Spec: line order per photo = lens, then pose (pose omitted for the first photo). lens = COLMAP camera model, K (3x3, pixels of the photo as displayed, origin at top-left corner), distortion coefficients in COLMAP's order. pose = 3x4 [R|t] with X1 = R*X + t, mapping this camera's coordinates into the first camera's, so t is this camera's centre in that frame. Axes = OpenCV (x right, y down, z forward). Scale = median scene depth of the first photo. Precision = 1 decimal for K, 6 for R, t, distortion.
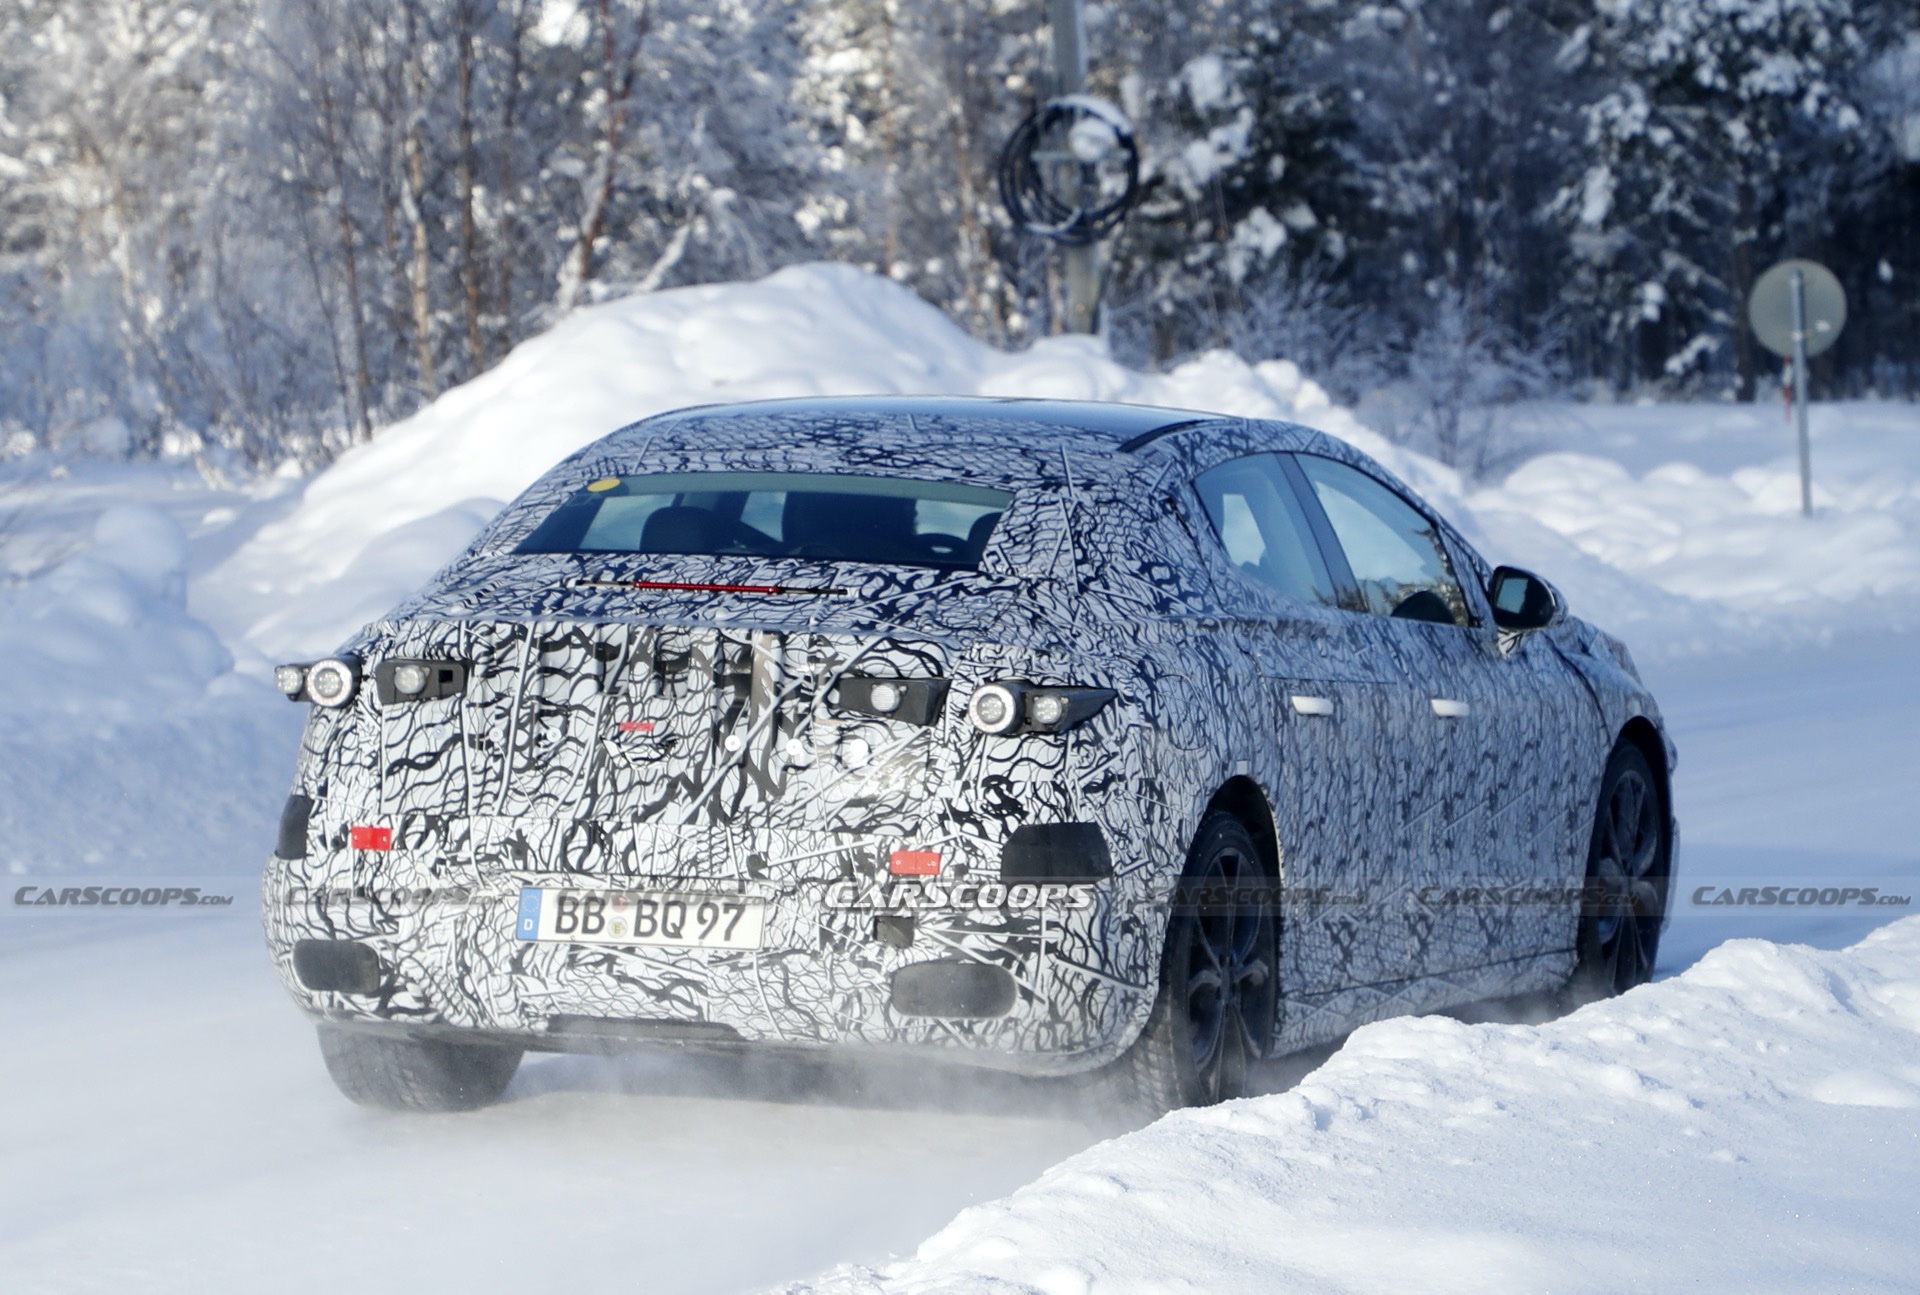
lens RADIAL K [[8820.4, 0, 969.1], [0, 8820.4, 597.1], [0, 0, 1]] dist [0.698225, 1.430930]
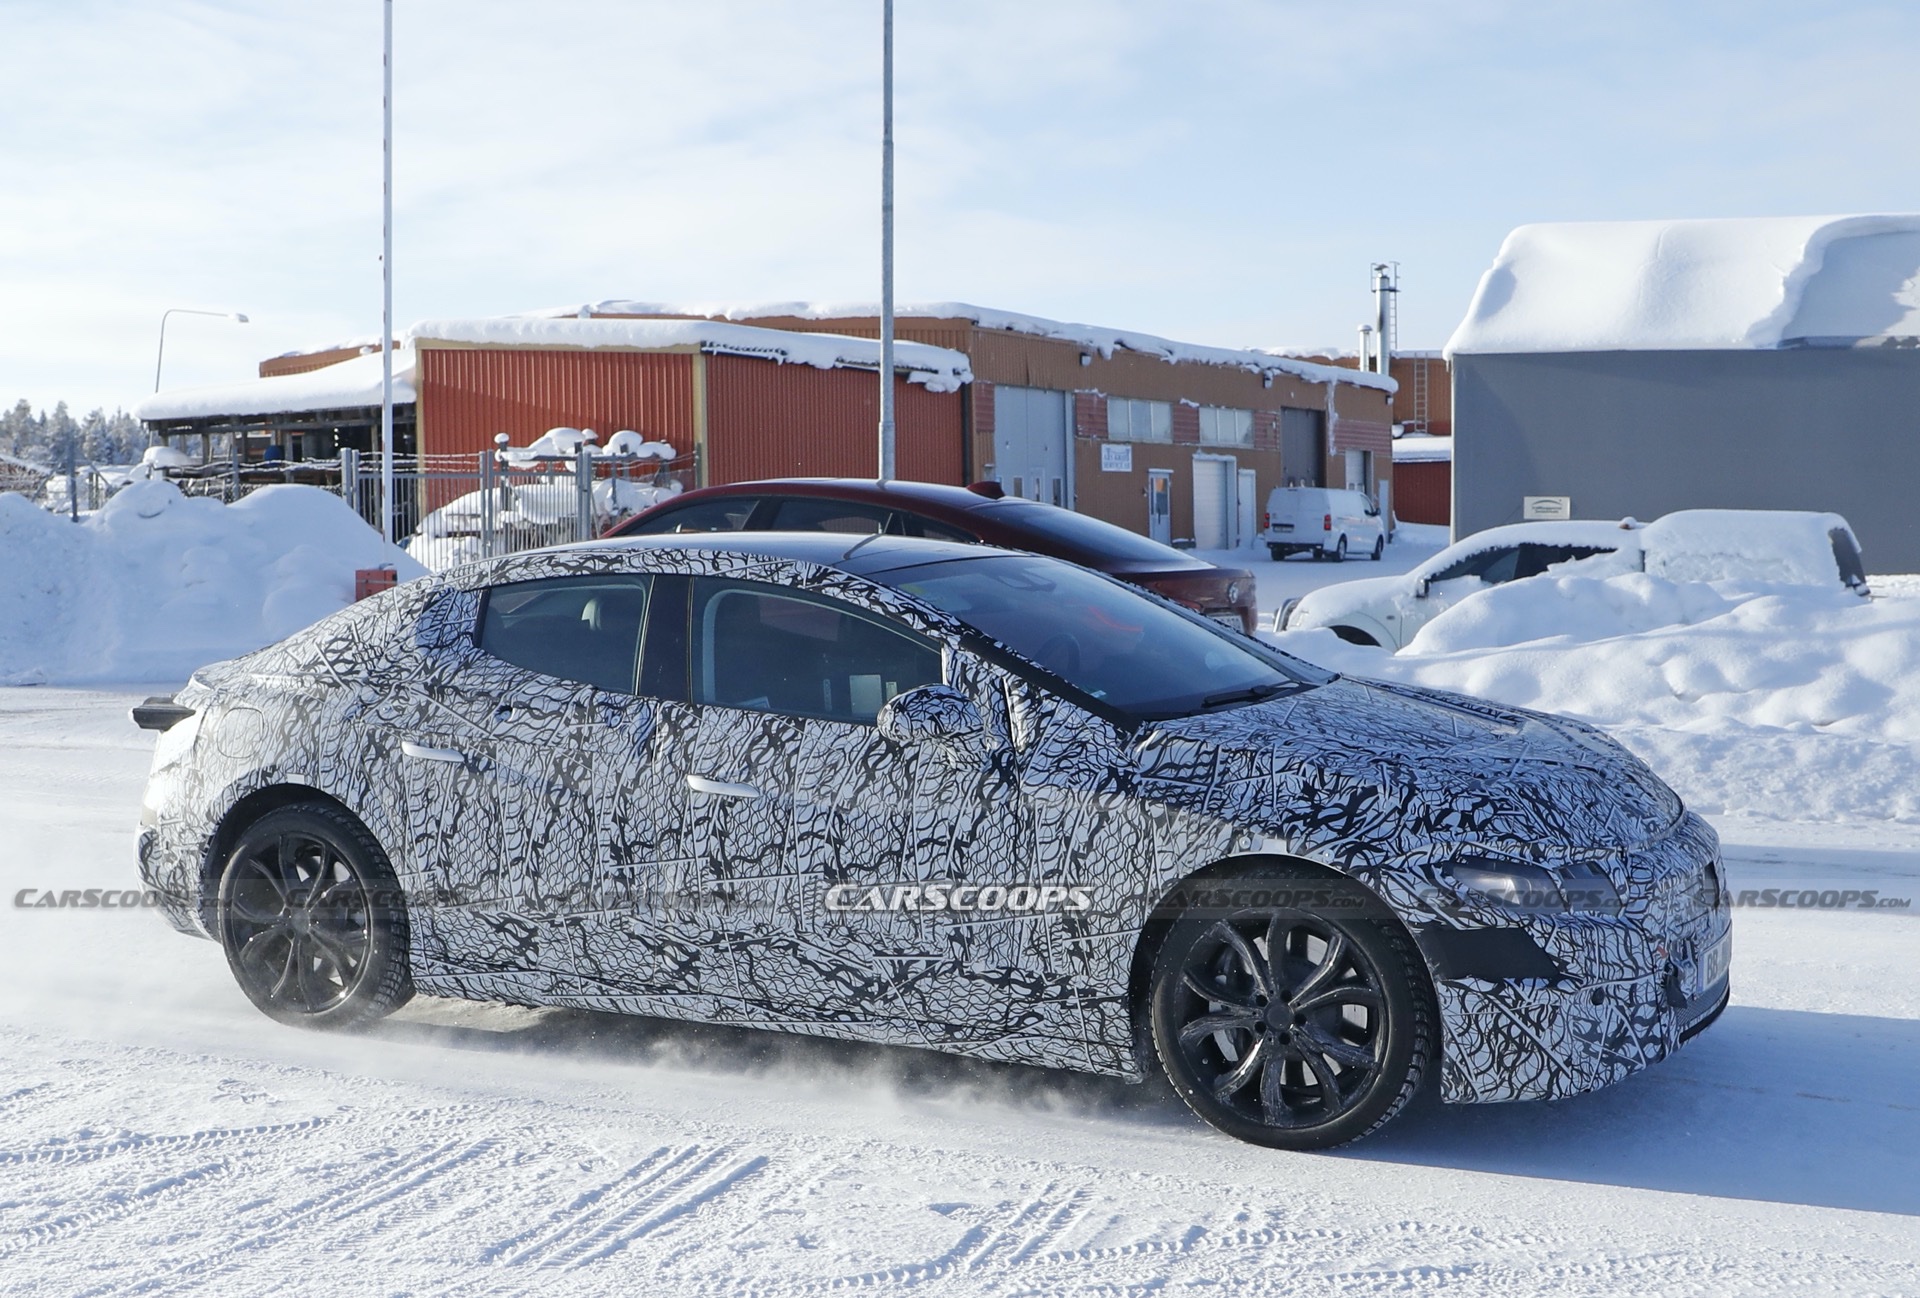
lens RADIAL K [[2376.6, 0, 995.0], [0, 2376.6, 655.1], [0, 0, 1]] dist [-0.085936, 0.263701]
pose [[-0.122425, 0.057545, -0.990808, 0.419685], [-0.032674, 0.997543, 0.061974, -0.030652], [0.991940, 0.039961, -0.120244, 1.195455]]
